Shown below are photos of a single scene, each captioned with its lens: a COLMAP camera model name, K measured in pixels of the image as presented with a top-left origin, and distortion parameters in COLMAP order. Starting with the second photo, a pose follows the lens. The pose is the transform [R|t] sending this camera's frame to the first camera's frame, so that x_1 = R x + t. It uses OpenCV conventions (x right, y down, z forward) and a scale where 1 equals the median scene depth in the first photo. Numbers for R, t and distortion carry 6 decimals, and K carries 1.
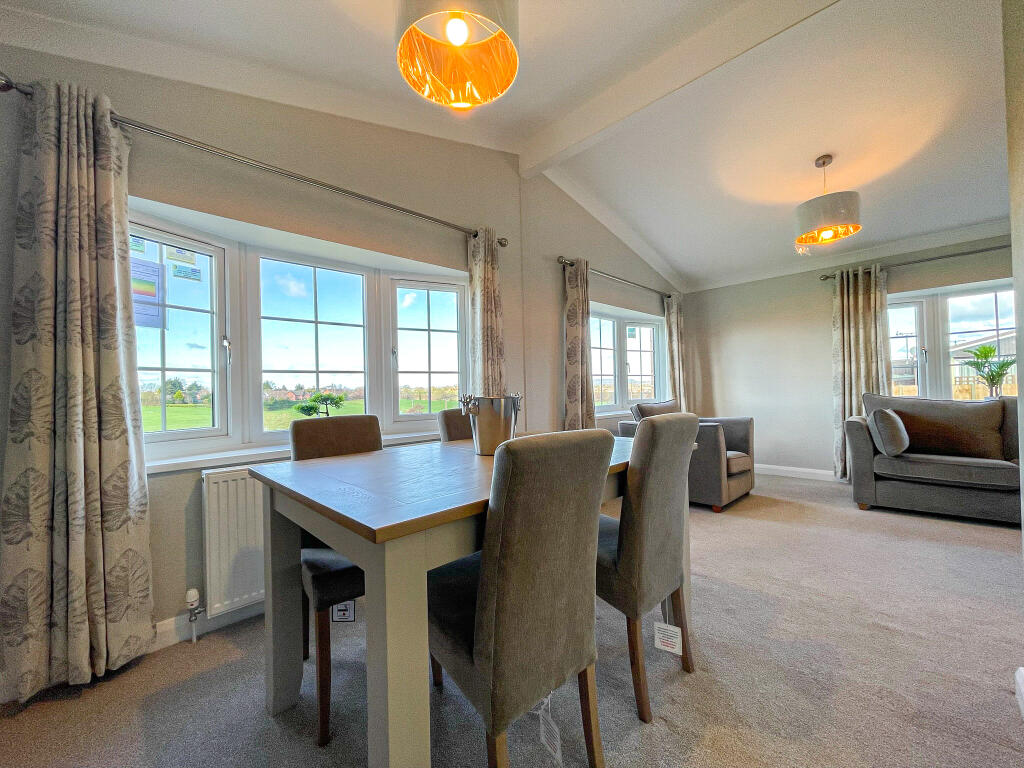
lens RADIAL K [[416.1, 0, 512.0], [0, 416.1, 384.0], [0, 0, 1]] dist [-0.000143, -0.000003]
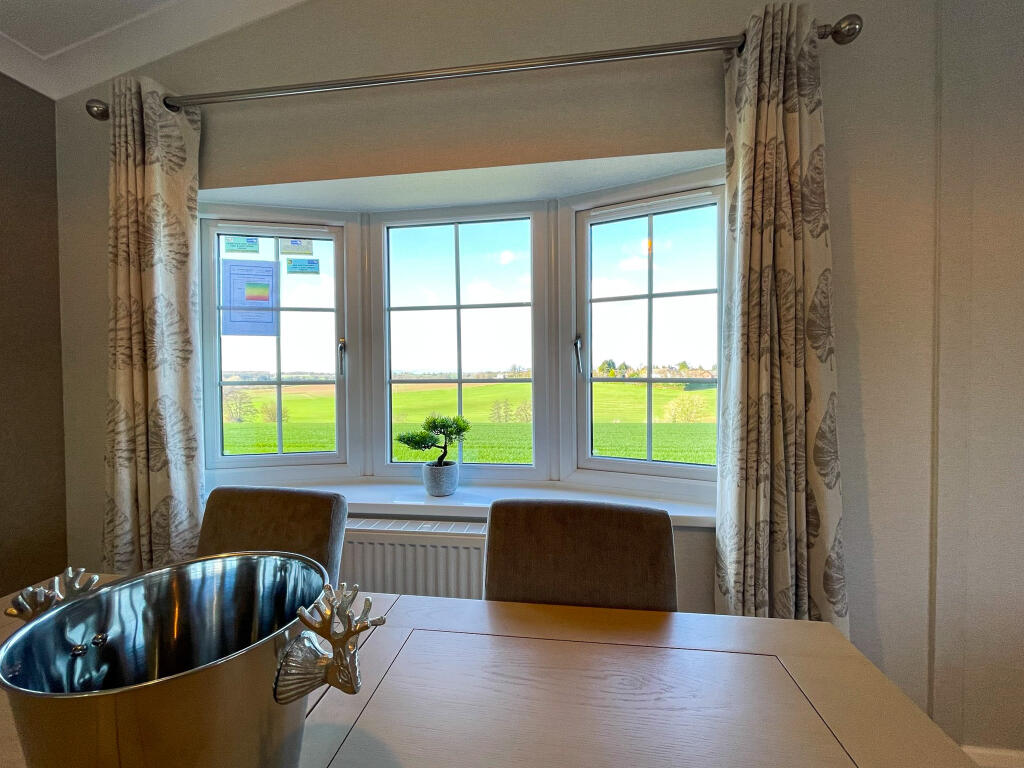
lens RADIAL K [[431.8, 0, 524.1], [0, 431.8, 380.3], [0, 0, 1]] dist [0.000427, 0.000205]
pose [[0.605155, 0.035012, -0.795337, 0.162547], [0.004811, 0.998853, 0.047631, -0.066929], [0.796093, -0.032650, 0.604293, 0.711611]]
